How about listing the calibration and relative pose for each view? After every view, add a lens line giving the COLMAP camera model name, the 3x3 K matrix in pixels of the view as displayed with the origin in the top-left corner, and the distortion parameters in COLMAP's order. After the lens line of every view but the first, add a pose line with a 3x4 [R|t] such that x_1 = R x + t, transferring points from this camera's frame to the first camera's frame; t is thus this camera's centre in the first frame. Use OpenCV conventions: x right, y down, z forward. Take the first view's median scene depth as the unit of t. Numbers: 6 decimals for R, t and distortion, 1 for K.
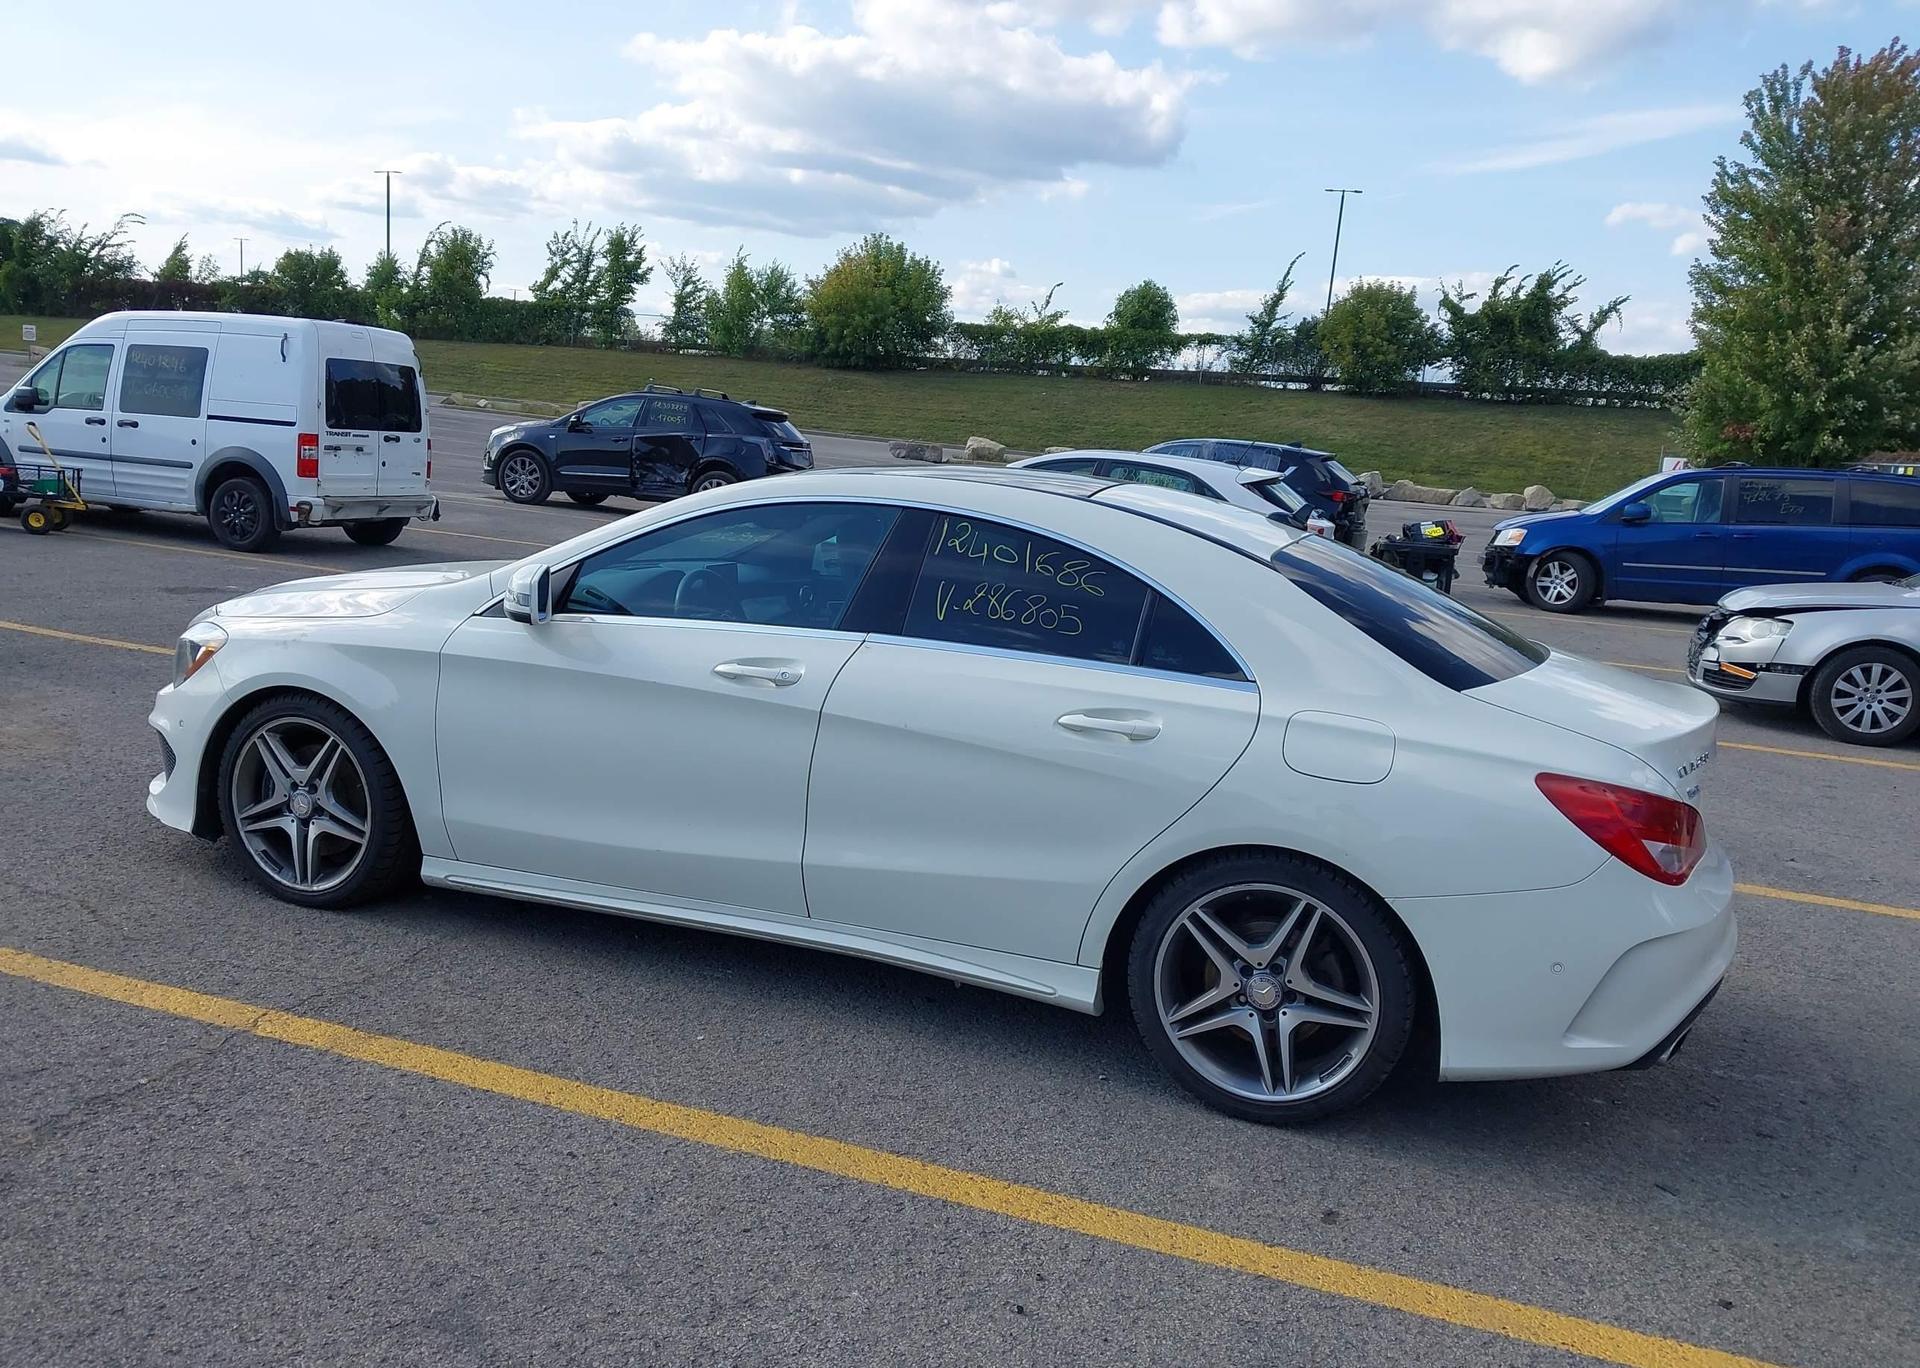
lens RADIAL K [[1504.8, 0, 950.5], [0, 1504.8, 692.4], [0, 0, 1]] dist [0.031833, -0.040362]
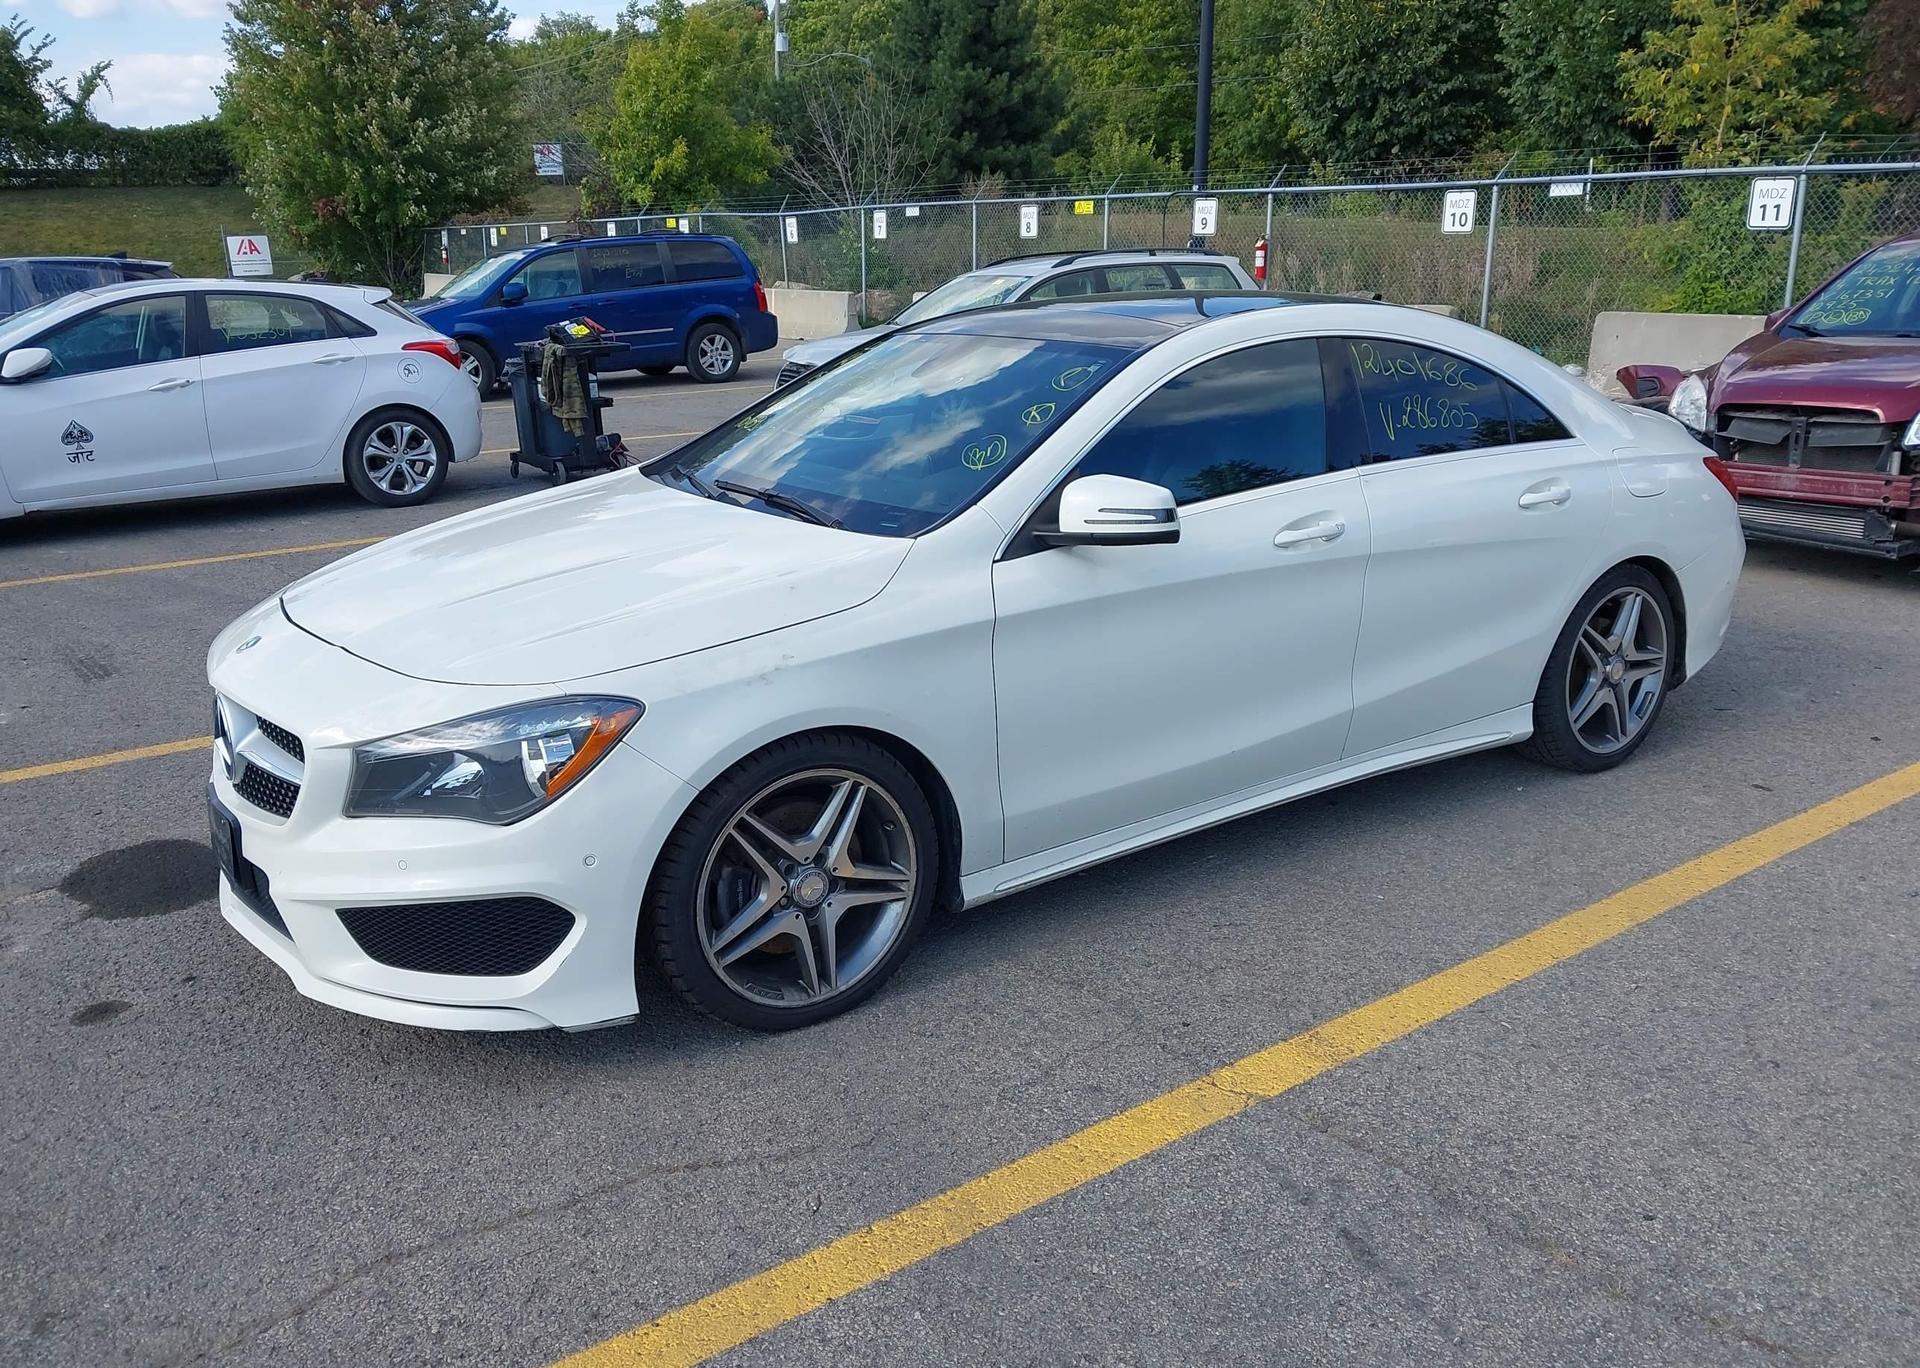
lens RADIAL K [[1504.8, 0, 953.6], [0, 1504.8, 695.0], [0, 0, 1]] dist [0.031833, -0.040362]
pose [[0.582779, -0.311303, 0.750639, -0.293295], [0.201528, 0.950225, 0.237612, -0.054658], [-0.787245, 0.012799, 0.616507, 0.168853]]
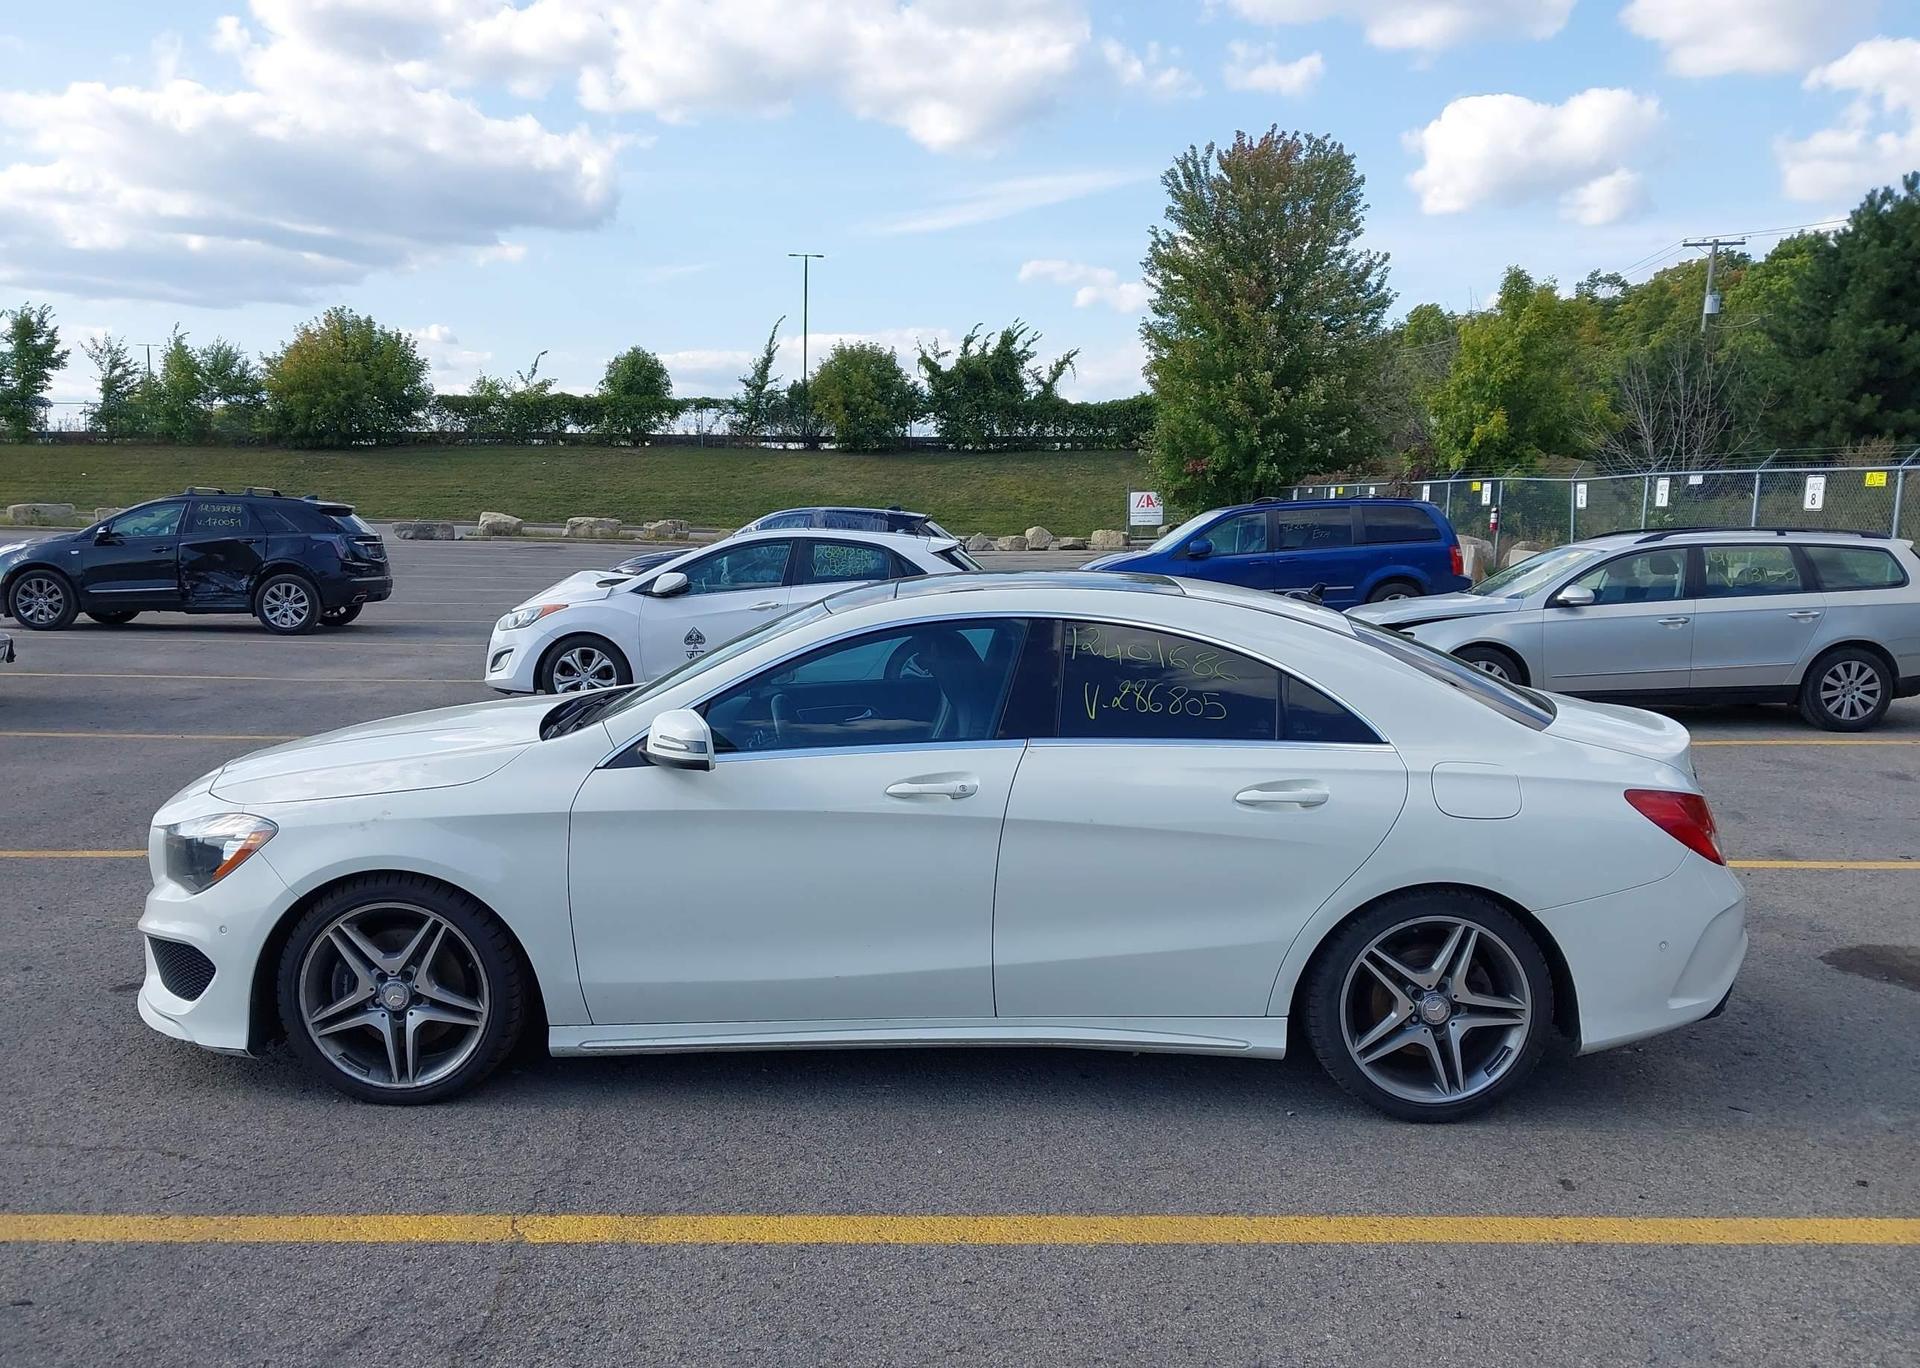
lens RADIAL K [[1504.8, 0, 956.9], [0, 1504.8, 702.6], [0, 0, 1]] dist [0.031833, -0.040362]
pose [[0.938380, -0.108611, 0.328094, -0.128621], [0.118988, 0.992827, -0.011654, -0.016890], [-0.324475, 0.049975, 0.944573, 0.003621]]
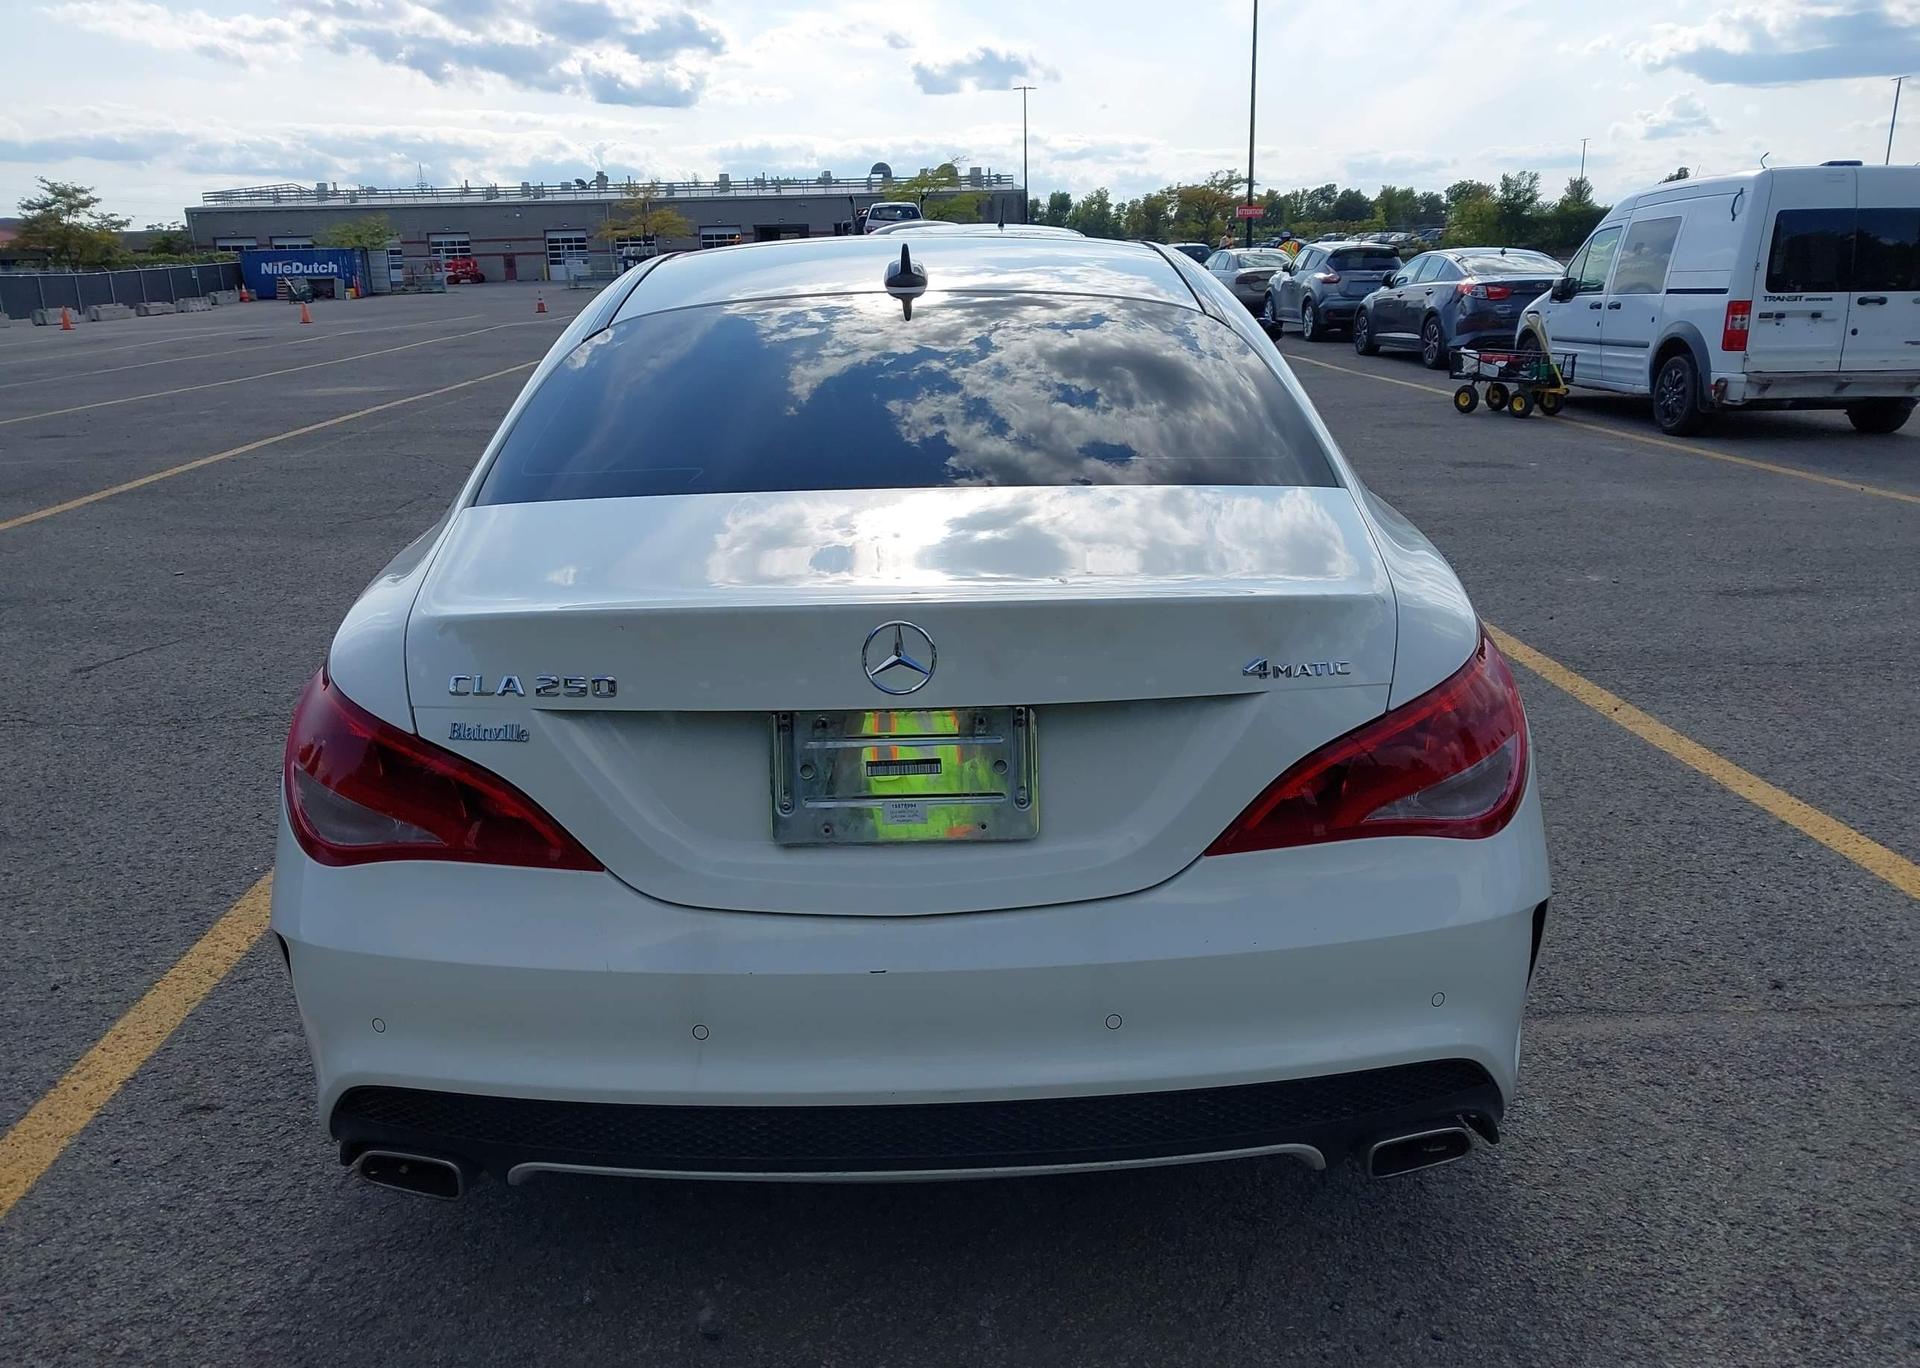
lens RADIAL K [[1504.8, 0, 965.4], [0, 1504.8, 687.5], [0, 0, 1]] dist [0.031833, -0.040362]
pose [[0.348261, 0.161279, -0.923419, 0.268176], [-0.113509, 0.985095, 0.129242, -0.009446], [0.930500, 0.059806, 0.361376, 0.254353]]
